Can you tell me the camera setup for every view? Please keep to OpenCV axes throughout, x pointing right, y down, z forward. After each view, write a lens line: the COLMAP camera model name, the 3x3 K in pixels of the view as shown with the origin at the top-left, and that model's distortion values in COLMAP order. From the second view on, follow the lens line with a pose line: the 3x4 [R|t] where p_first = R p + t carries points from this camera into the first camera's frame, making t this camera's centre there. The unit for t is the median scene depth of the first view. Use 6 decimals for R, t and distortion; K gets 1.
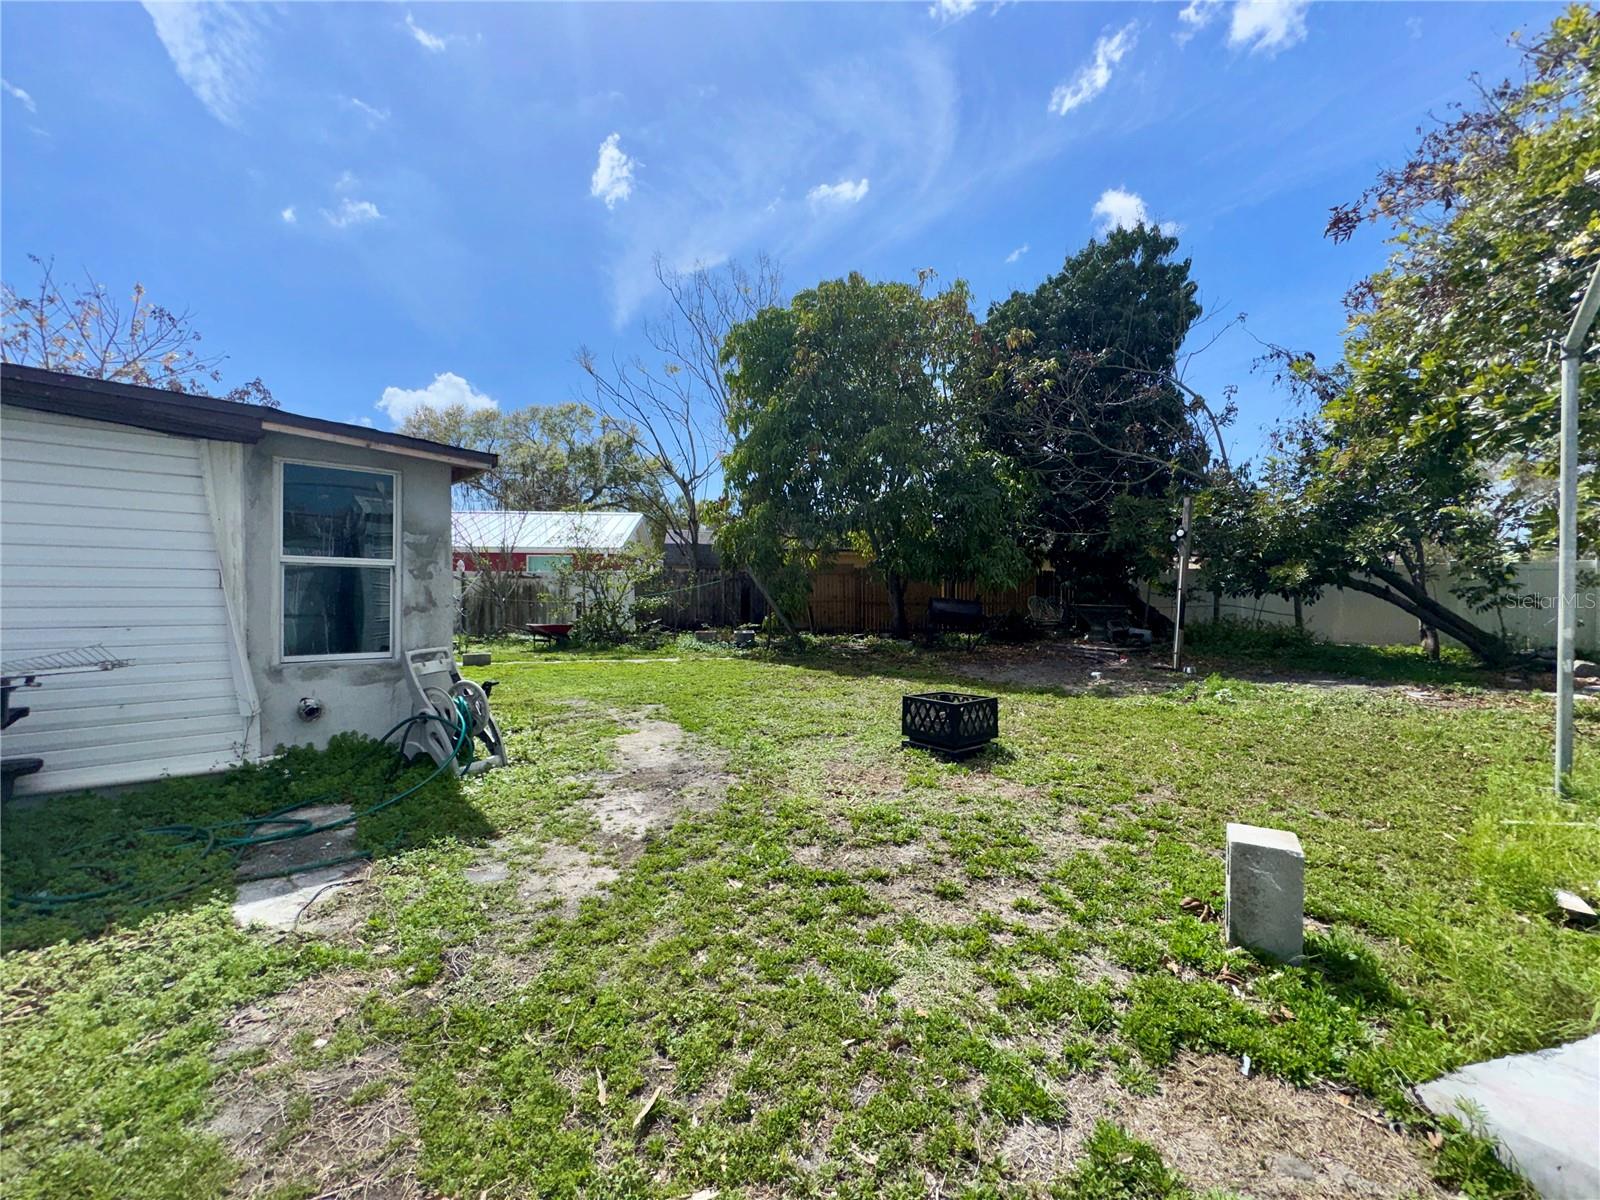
lens RADIAL K [[633.2, 0, 806.6], [0, 633.2, 600.8], [0, 0, 1]] dist [-0.002108, 0.000801]
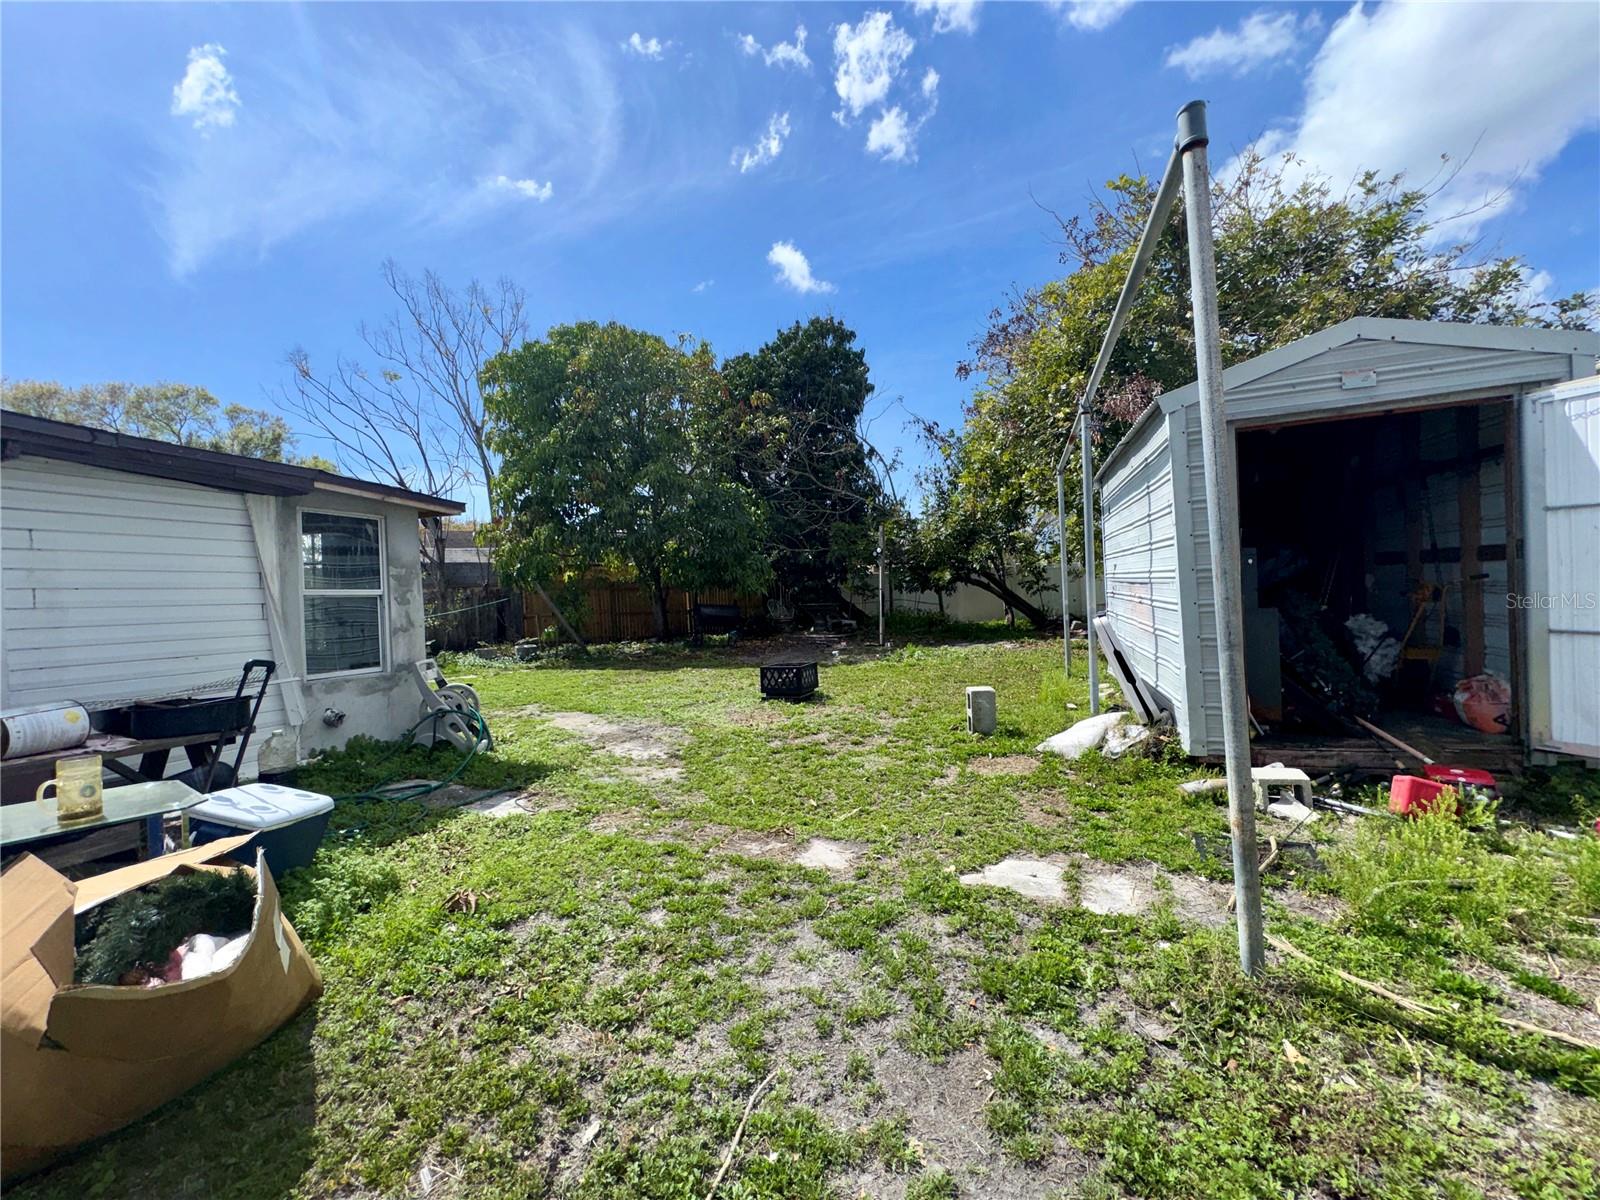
lens RADIAL K [[633.2, 0, 802.6], [0, 633.2, 602.9], [0, 0, 1]] dist [-0.002108, 0.000801]
pose [[0.887990, -0.049285, 0.457214, -0.218872], [0.054662, 0.998504, 0.001468, 0.000996], [-0.456602, 0.023689, 0.889356, -0.191913]]
